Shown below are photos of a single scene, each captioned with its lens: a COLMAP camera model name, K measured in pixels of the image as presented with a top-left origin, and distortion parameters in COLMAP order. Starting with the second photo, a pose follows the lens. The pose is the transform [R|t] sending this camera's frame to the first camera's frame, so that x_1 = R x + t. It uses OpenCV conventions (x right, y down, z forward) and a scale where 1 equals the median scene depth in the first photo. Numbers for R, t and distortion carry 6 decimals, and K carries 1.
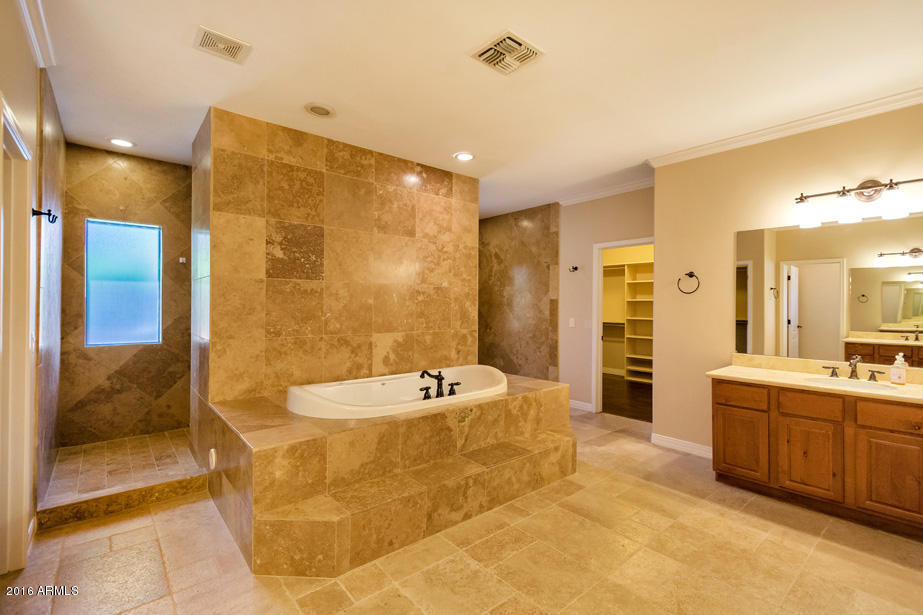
lens RADIAL K [[415.0, 0, 461.5], [0, 415.0, 307.5], [0, 0, 1]] dist [0.014098, -0.000024]
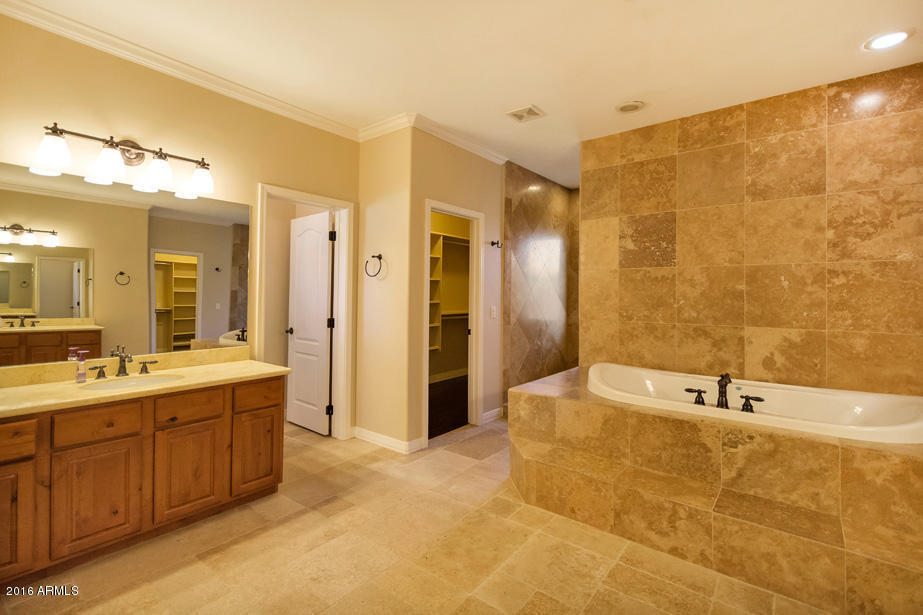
lens RADIAL K [[420.9, 0, 466.7], [0, 420.9, 298.5], [0, 0, 1]] dist [0.003731, -0.000097]
pose [[0.205492, 0.003643, -0.978652, 0.563215], [-0.009888, 0.999950, 0.001646, 0.013819], [0.978609, 0.009339, 0.205518, 0.340976]]
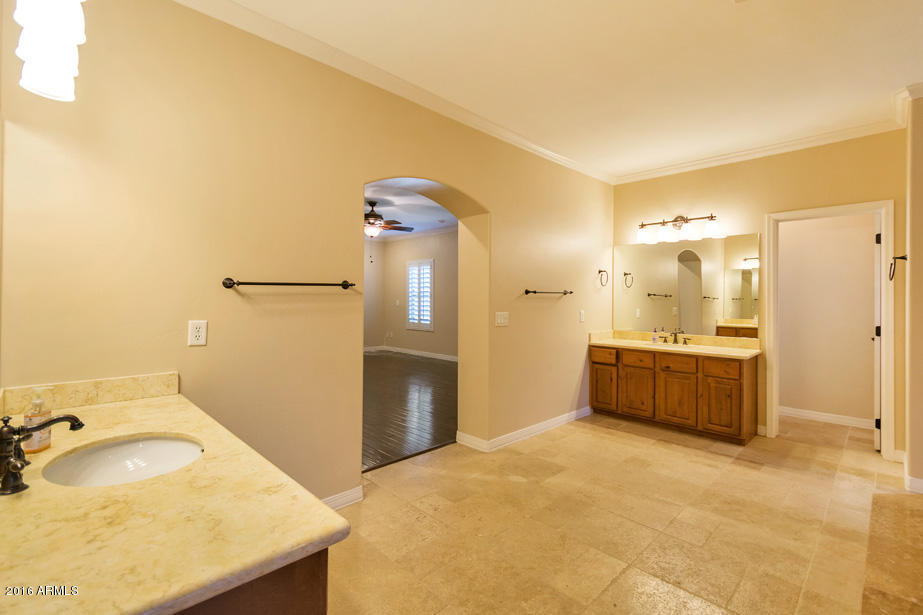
lens RADIAL K [[420.9, 0, 466.7], [0, 420.9, 298.5], [0, 0, 1]] dist [0.003731, -0.000097]
pose [[-0.996318, -0.012913, -0.084754, 0.508399], [-0.013245, 0.999907, 0.003354, 0.012903], [0.084703, 0.004464, -0.996396, 1.215706]]
